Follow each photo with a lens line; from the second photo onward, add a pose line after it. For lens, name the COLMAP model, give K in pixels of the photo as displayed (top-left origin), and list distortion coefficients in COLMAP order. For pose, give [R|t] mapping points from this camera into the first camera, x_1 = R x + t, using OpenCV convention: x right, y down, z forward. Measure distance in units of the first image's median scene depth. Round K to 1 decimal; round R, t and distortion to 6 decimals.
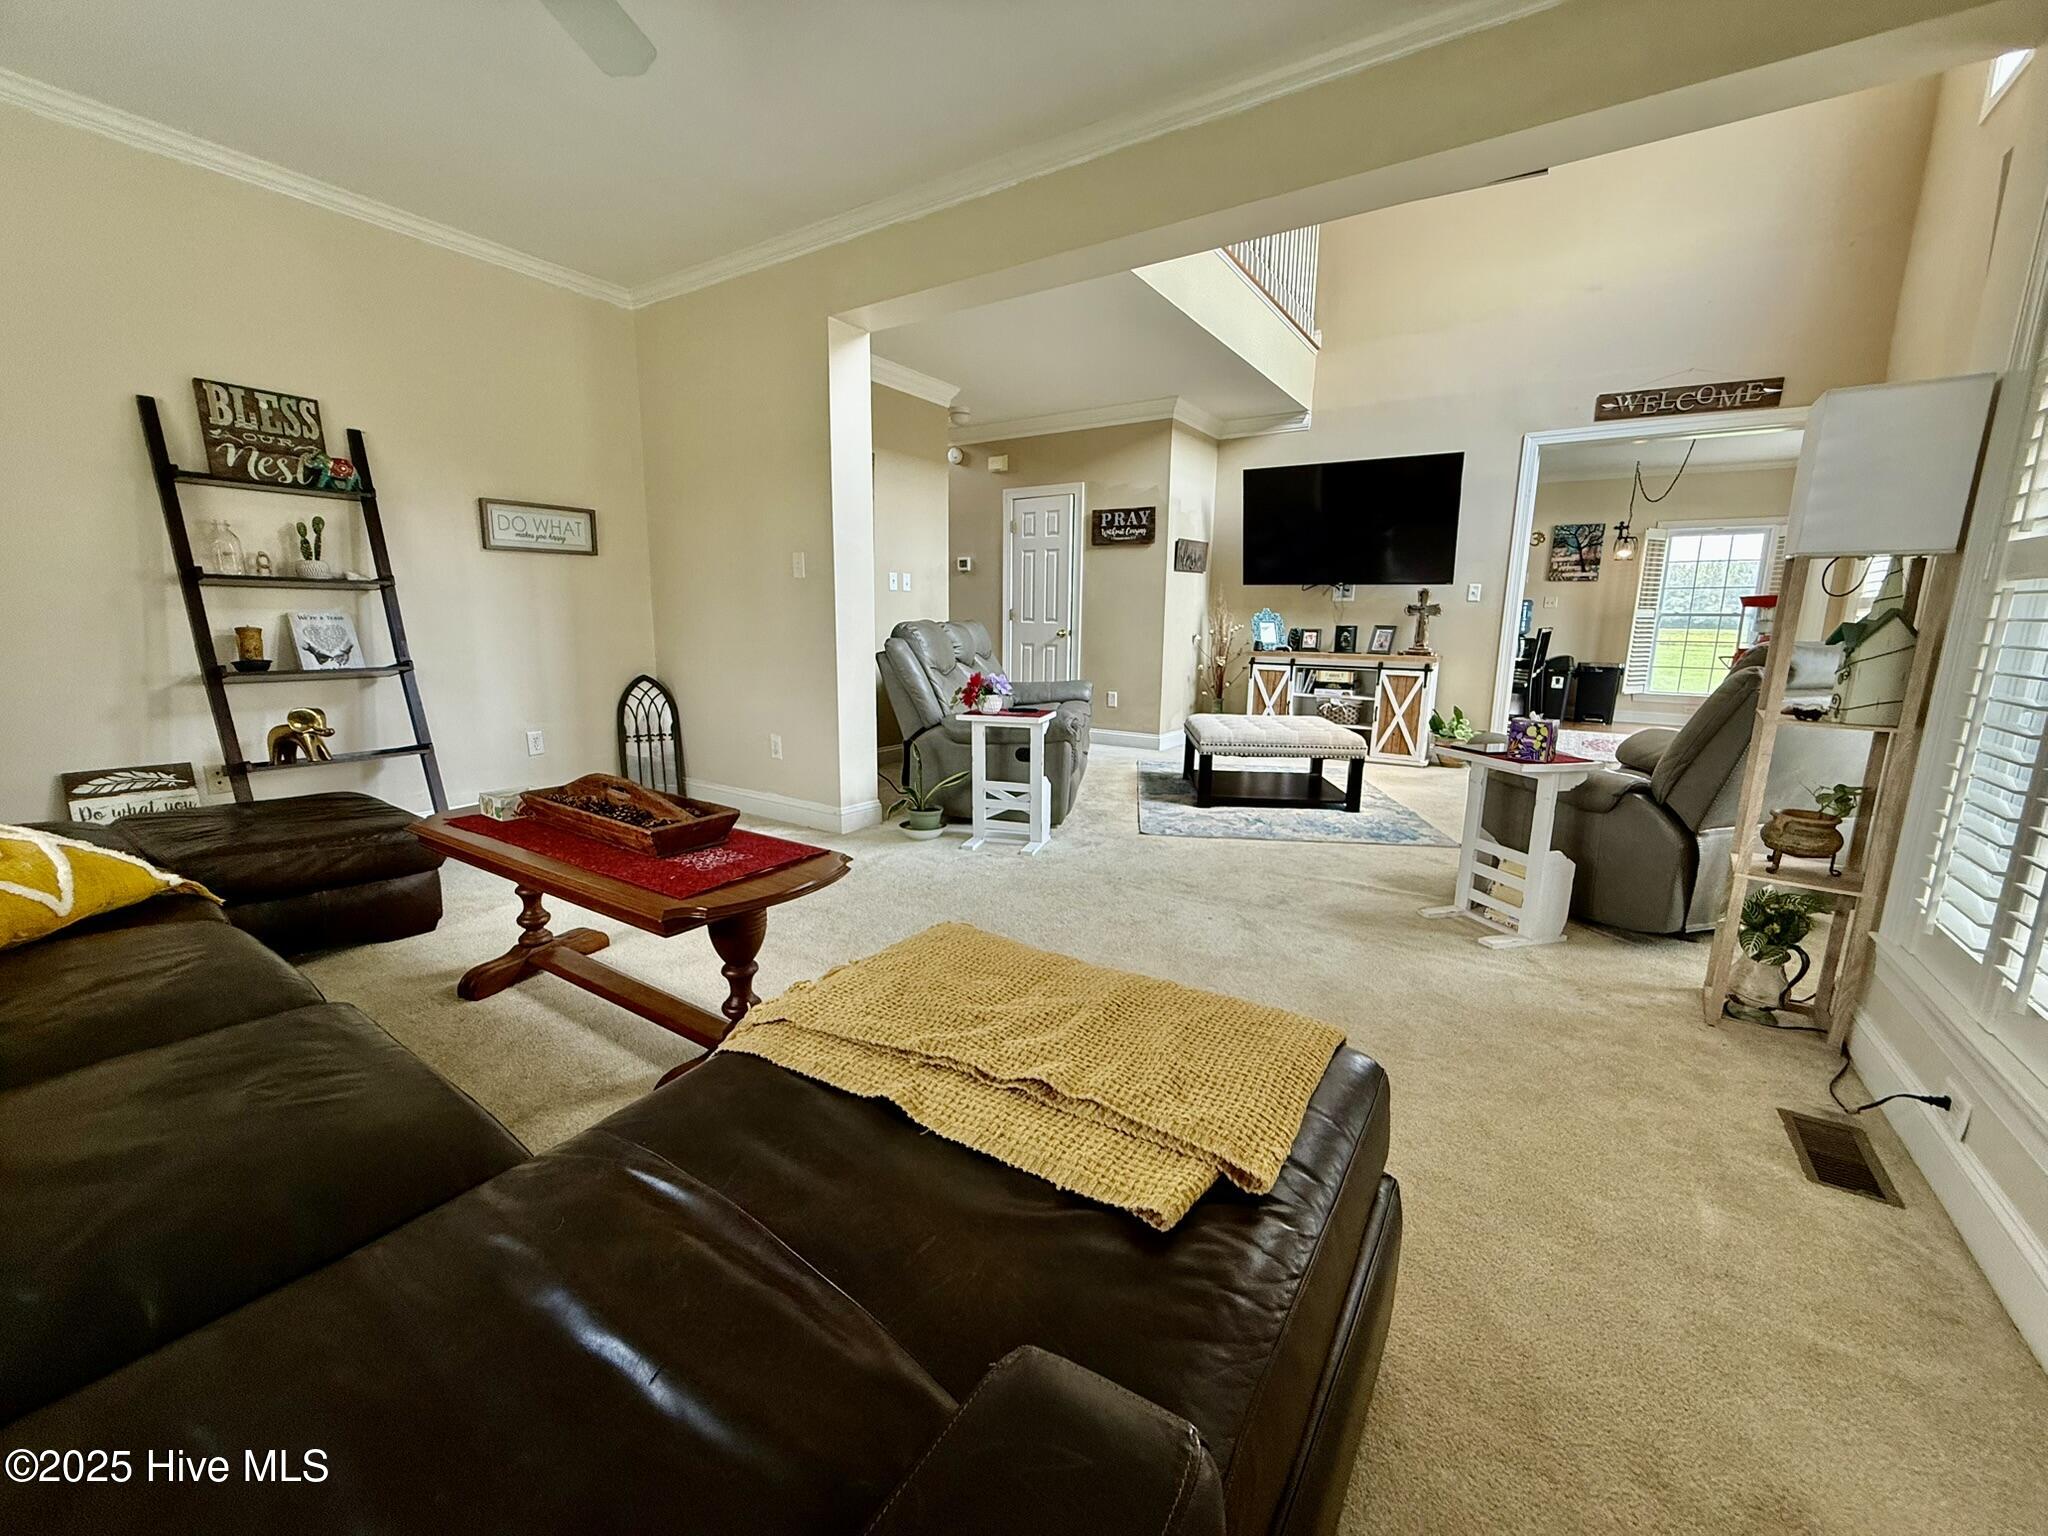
lens RADIAL K [[817.8, 0, 1023.1], [0, 817.8, 768.2], [0, 0, 1]] dist [-0.001708, 0.000239]
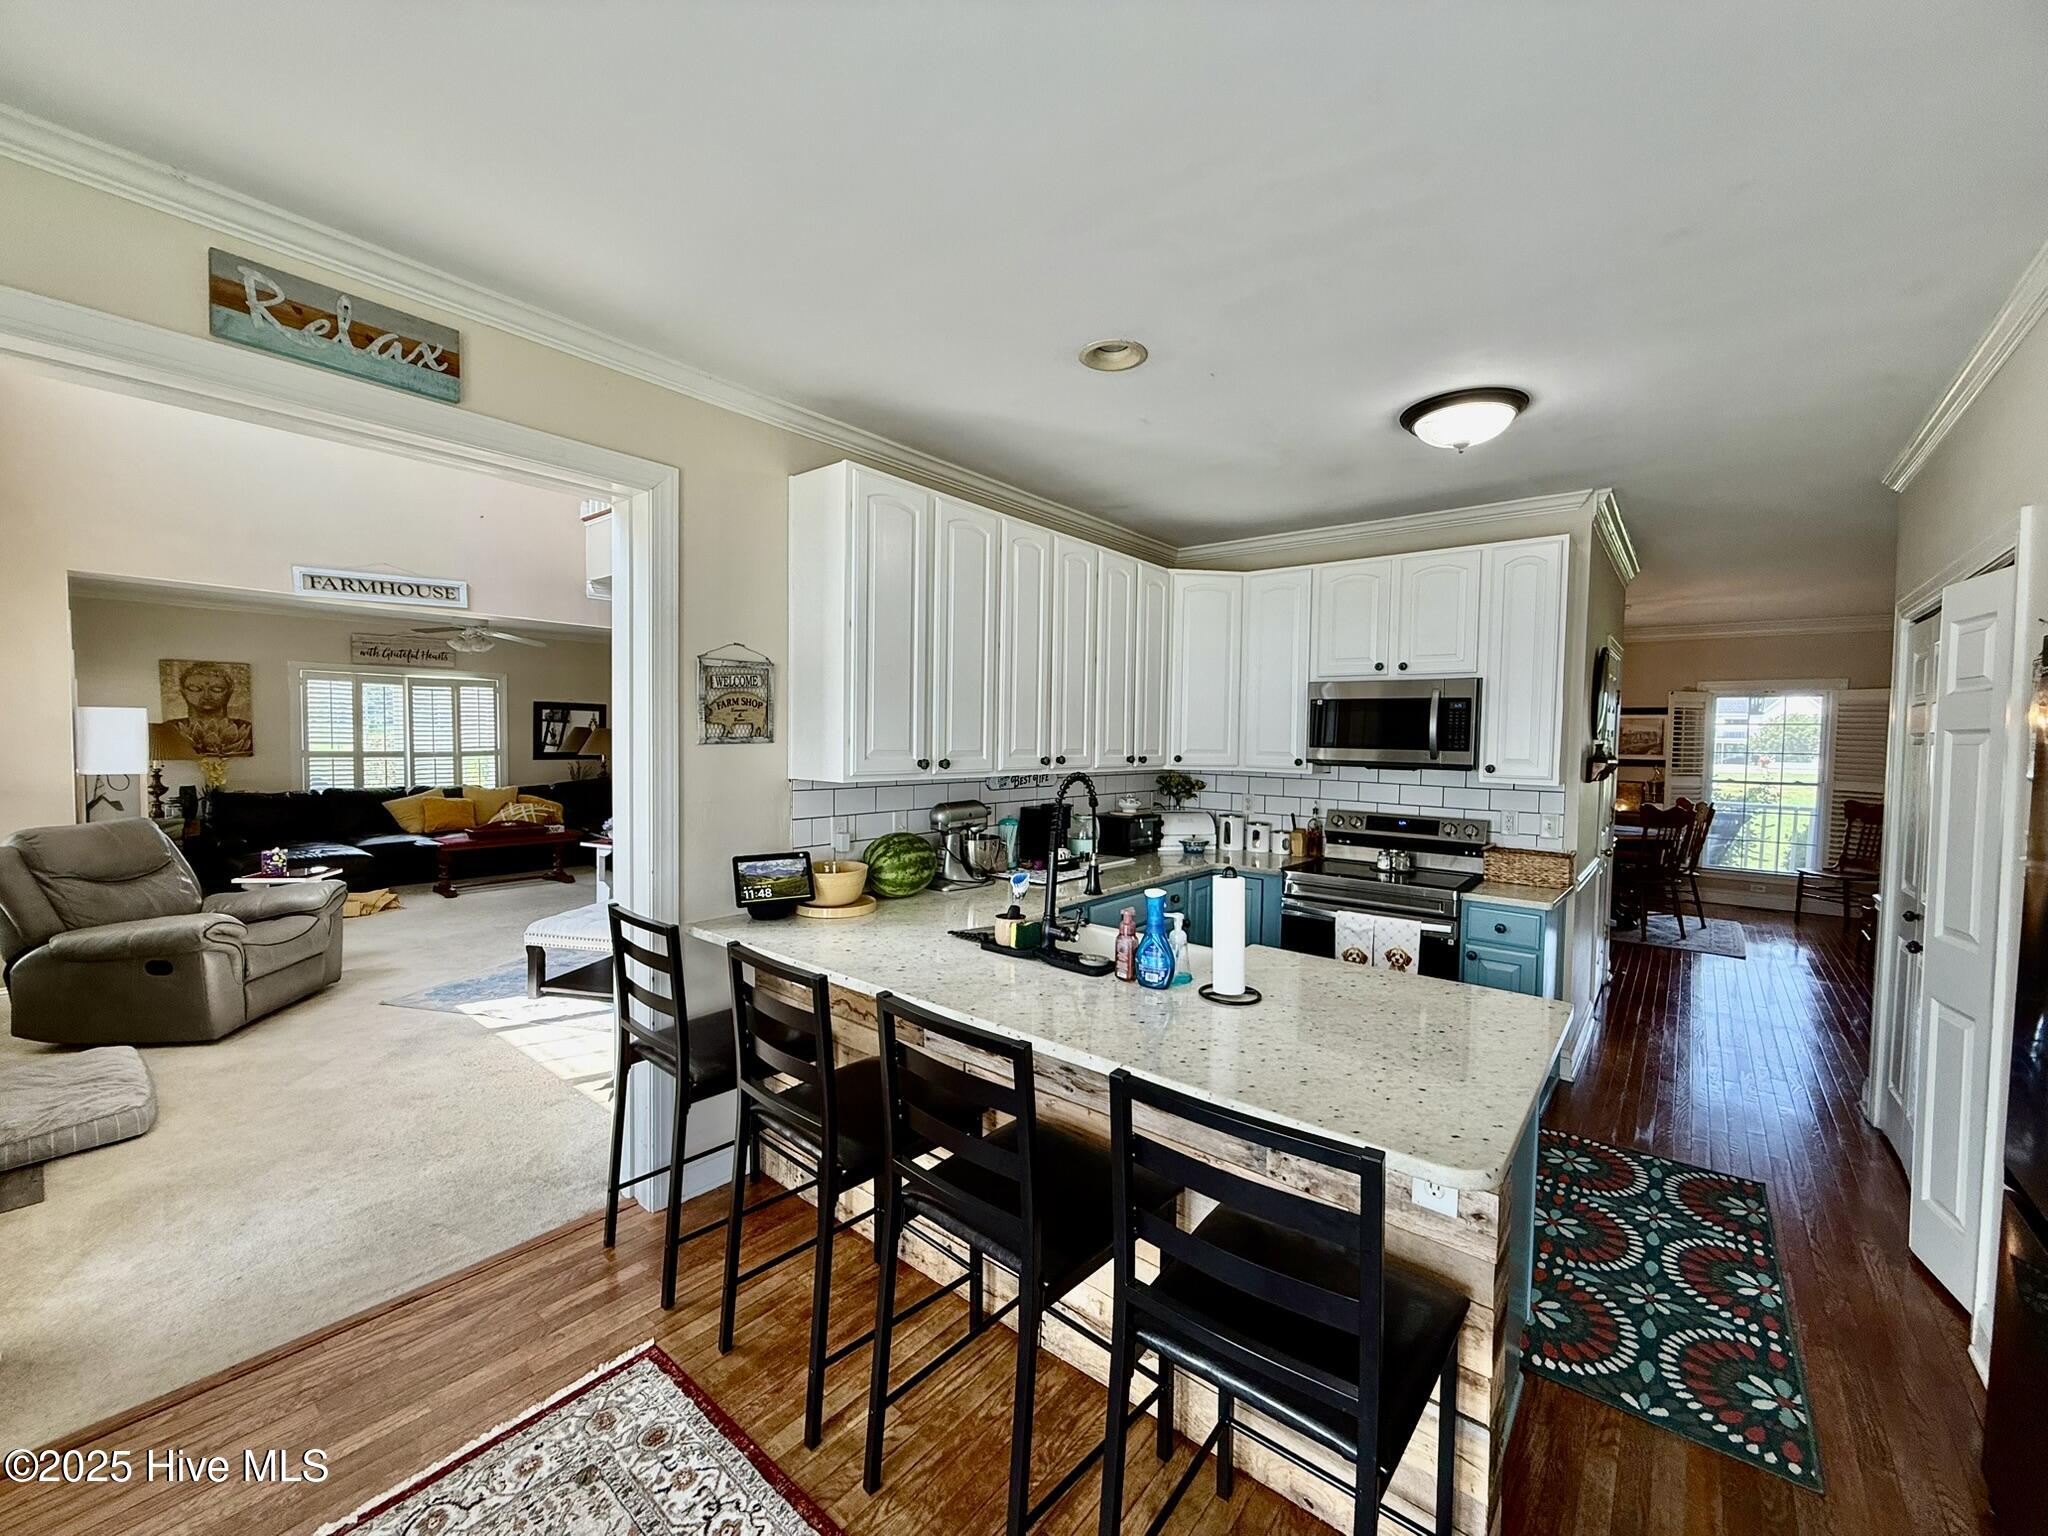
lens RADIAL K [[816.4, 0, 1023.4], [0, 816.4, 766.1], [0, 0, 1]] dist [-0.000070, -0.000213]
pose [[-0.096769, 0.024557, -0.995004, 1.005940], [-0.200796, 0.978659, 0.043682, -0.293734], [0.974842, 0.204020, -0.089773, 1.215789]]
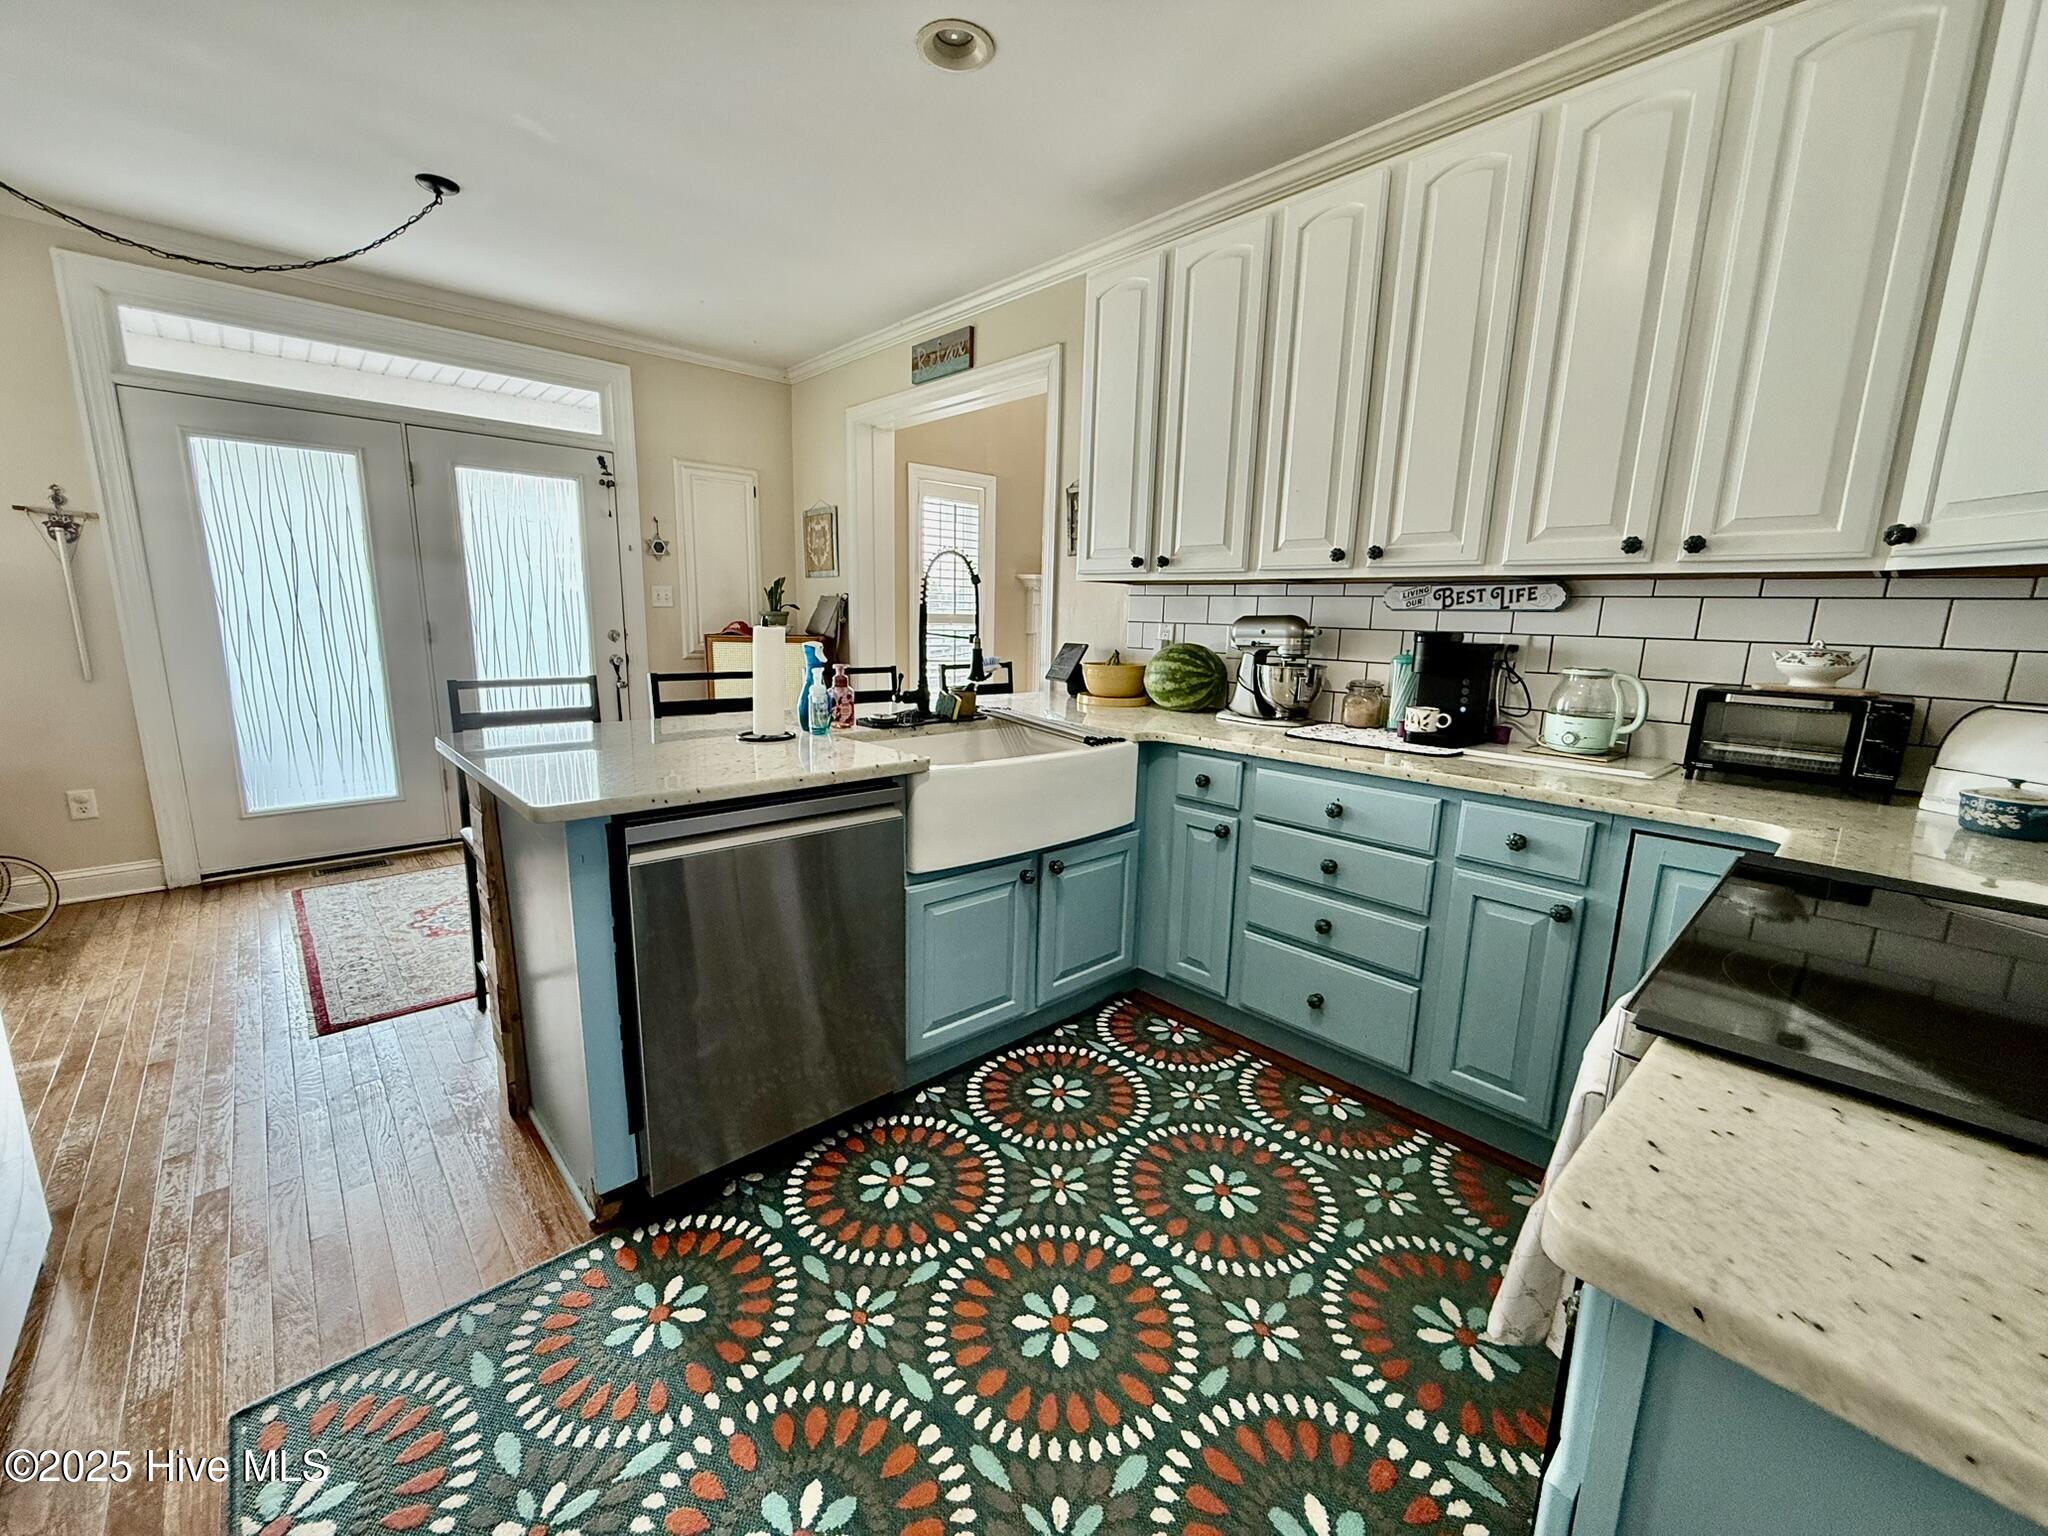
lens RADIAL K [[816.4, 0, 1023.4], [0, 816.4, 766.1], [0, 0, 1]] dist [-0.000070, -0.000213]
pose [[-0.972430, -0.076665, 0.220232, 0.475718], [0.009010, 0.931356, 0.363997, -0.323546], [-0.233020, 0.355946, -0.904988, 1.592932]]
